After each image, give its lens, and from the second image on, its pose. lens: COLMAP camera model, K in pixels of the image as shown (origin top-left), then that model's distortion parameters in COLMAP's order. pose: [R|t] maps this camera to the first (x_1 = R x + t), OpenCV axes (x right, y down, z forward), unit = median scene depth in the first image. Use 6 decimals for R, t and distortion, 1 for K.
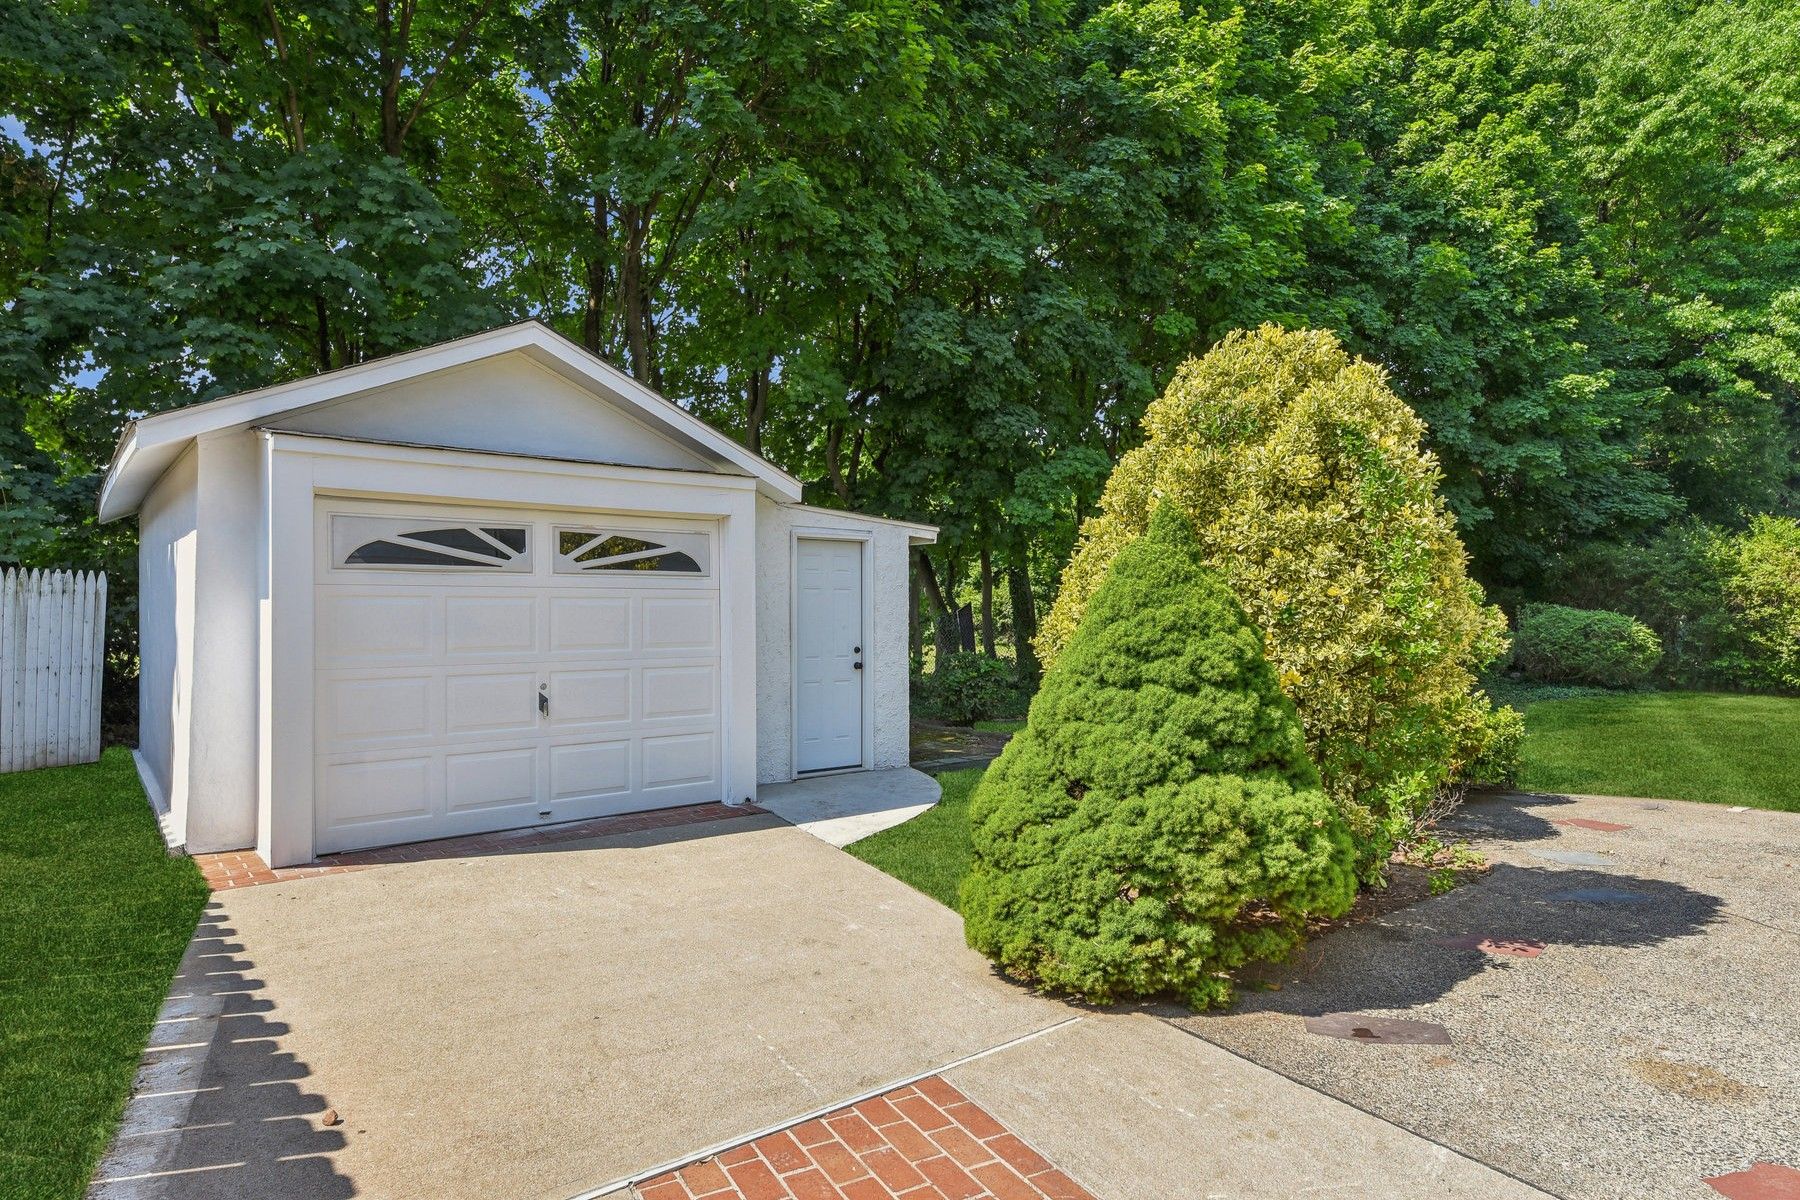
lens RADIAL K [[867.3, 0, 899.9], [0, 867.3, 598.6], [0, 0, 1]] dist [0.000075, 0.000011]
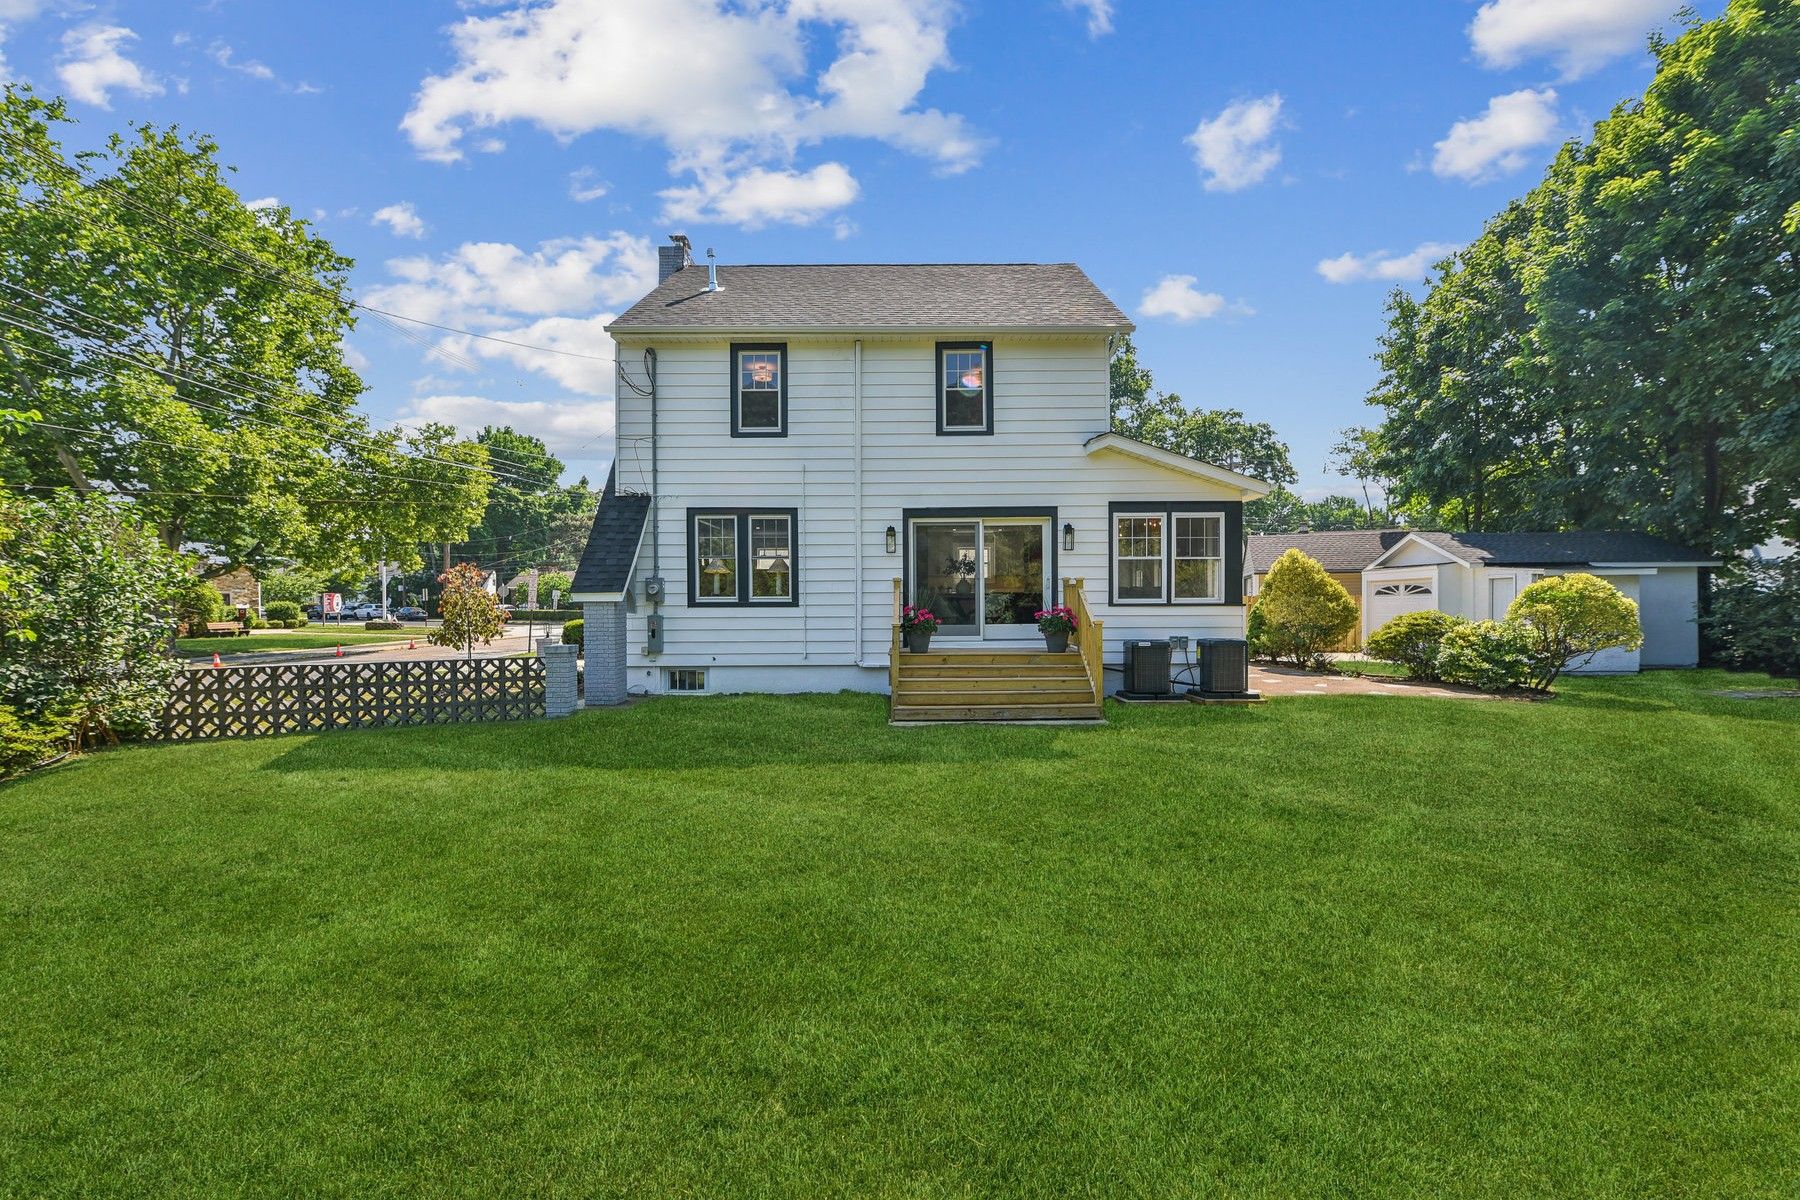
lens RADIAL K [[776.8, 0, 906.3], [0, 776.8, 609.0], [0, 0, 1]] dist [-0.000297, 0.000289]
pose [[-0.548642, 0.000522, -0.836057, 3.924642], [0.009602, 0.999938, -0.005677, 0.033632], [0.836002, -0.011143, -0.548613, 1.026118]]
